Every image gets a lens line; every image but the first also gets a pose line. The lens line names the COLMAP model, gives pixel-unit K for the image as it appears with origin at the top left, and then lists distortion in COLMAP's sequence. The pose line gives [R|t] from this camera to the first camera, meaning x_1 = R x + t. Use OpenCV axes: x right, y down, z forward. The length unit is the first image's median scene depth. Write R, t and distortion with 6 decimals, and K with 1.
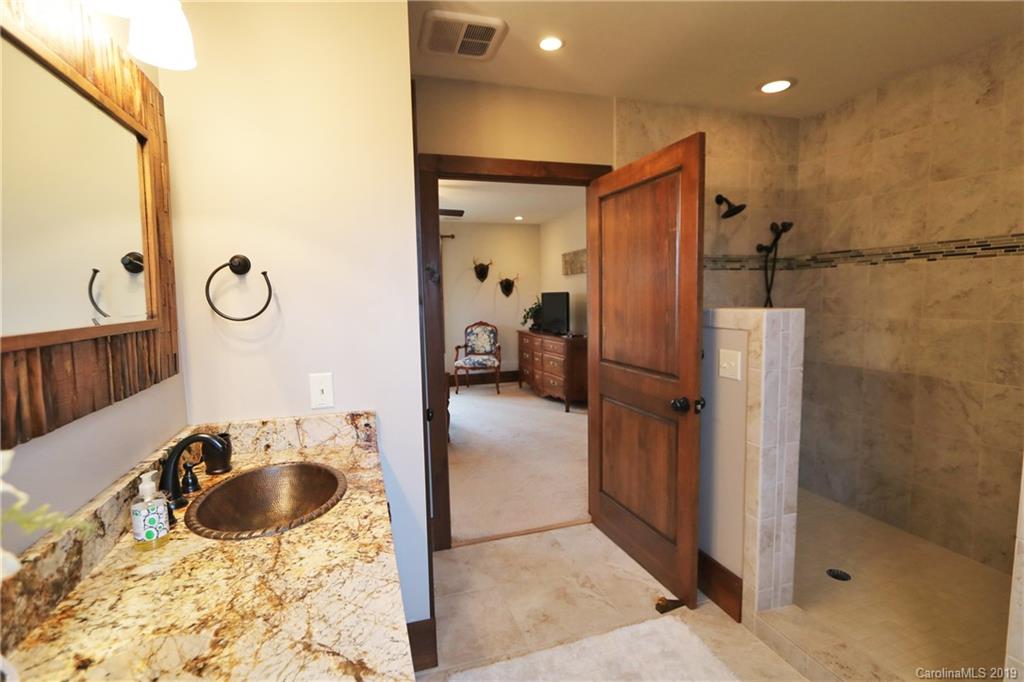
lens RADIAL K [[501.3, 0, 514.0], [0, 501.3, 339.0], [0, 0, 1]] dist [0.000436, -0.000020]
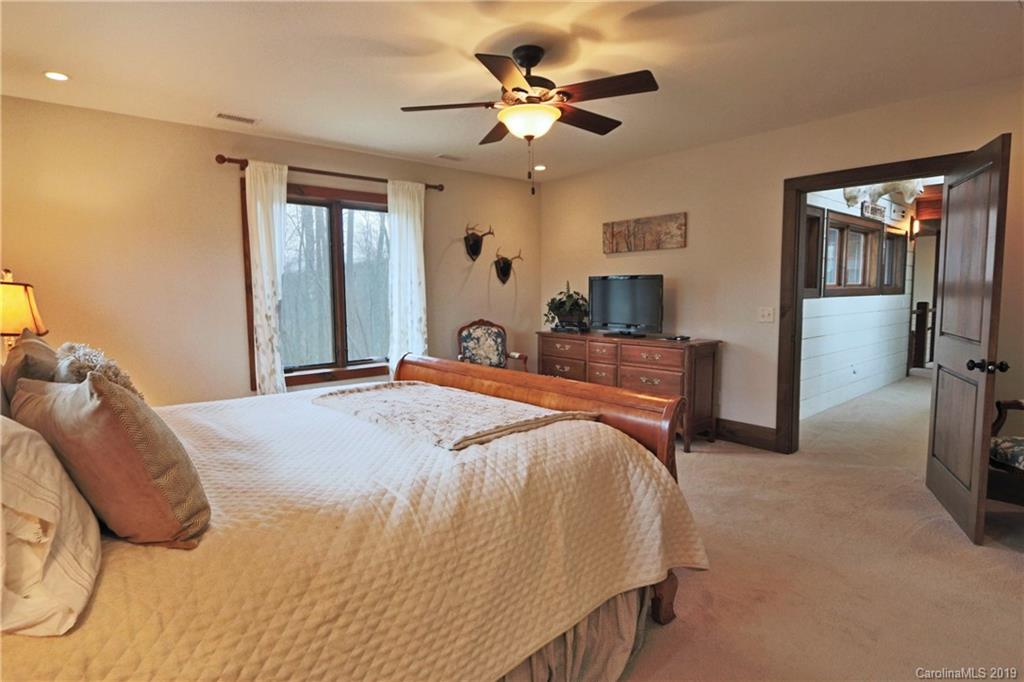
lens RADIAL K [[548.8, 0, 510.5], [0, 548.8, 340.8], [0, 0, 1]] dist [-0.000169, 0.000047]
pose [[0.928766, -0.021524, 0.370041, -0.300135], [0.020544, 0.999767, 0.006589, -0.010849], [-0.370097, 0.001482, 0.928992, 0.311108]]
